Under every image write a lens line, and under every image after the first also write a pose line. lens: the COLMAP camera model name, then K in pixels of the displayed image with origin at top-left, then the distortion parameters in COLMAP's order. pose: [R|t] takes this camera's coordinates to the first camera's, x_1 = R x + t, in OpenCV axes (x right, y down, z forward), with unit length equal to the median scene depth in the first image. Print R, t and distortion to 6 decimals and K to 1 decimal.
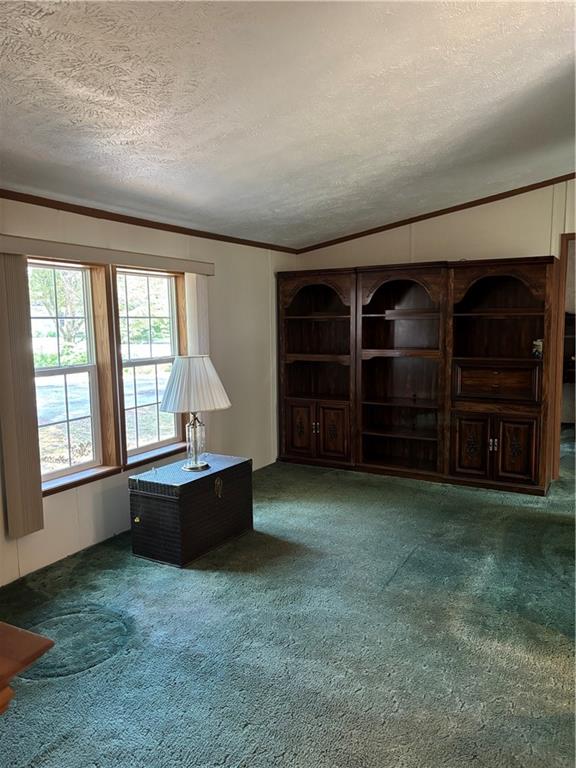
lens RADIAL K [[581.9, 0, 290.2], [0, 581.9, 383.5], [0, 0, 1]] dist [0.044095, -0.058739]
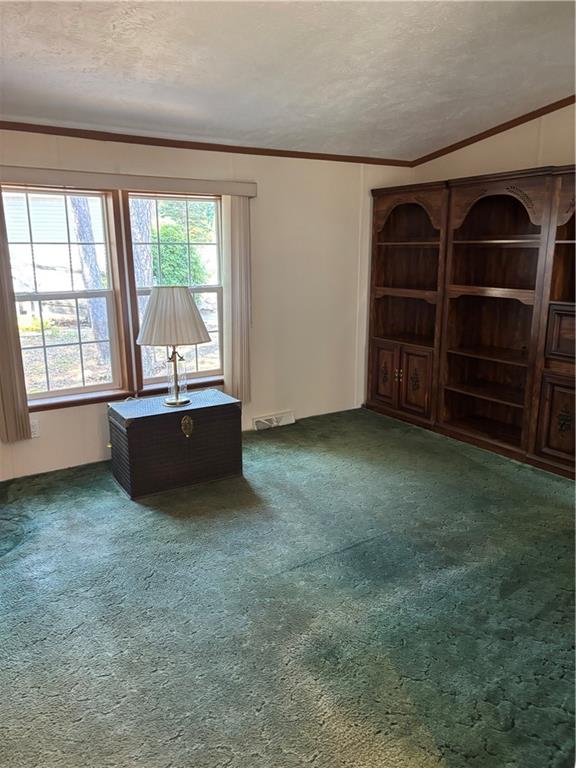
lens RADIAL K [[581.9, 0, 284.0], [0, 581.9, 379.6], [0, 0, 1]] dist [0.044095, -0.058739]
pose [[0.882360, 0.112000, -0.457052, 0.368876], [-0.057559, 0.989658, 0.131395, -0.026642], [0.467041, -0.089631, 0.879681, 0.201206]]
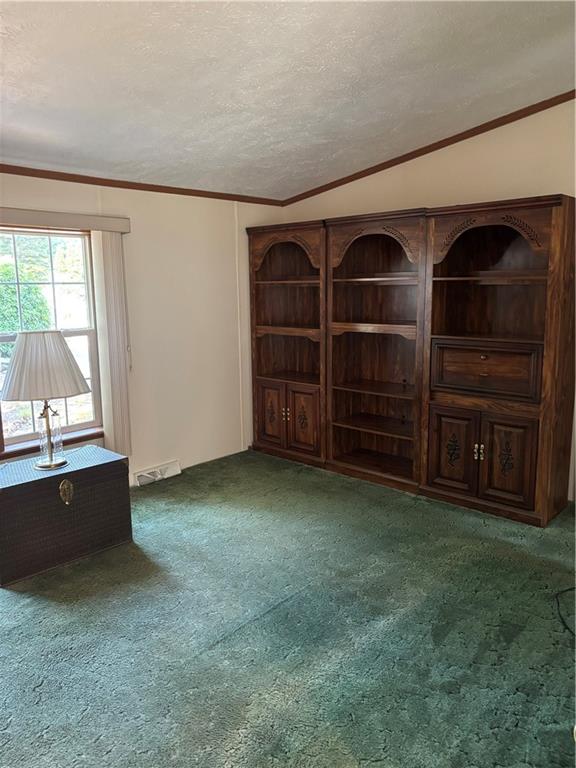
lens RADIAL K [[581.9, 0, 283.6], [0, 581.9, 379.0], [0, 0, 1]] dist [0.044095, -0.058739]
pose [[0.971761, 0.036441, -0.233137, 0.300614], [-0.023704, 0.998081, 0.057205, -0.029465], [0.234774, -0.050063, 0.970760, 0.230149]]
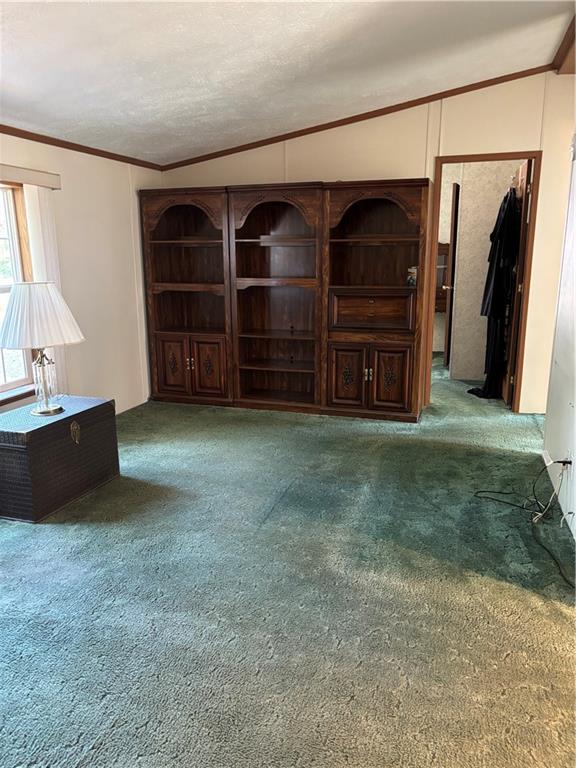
lens RADIAL K [[581.9, 0, 285.9], [0, 581.9, 388.1], [0, 0, 1]] dist [0.044095, -0.058739]
pose [[0.980916, -0.037968, 0.190689, 0.020053], [0.015582, 0.992945, 0.117550, 0.009745], [-0.193807, -0.112336, 0.974587, 0.063767]]
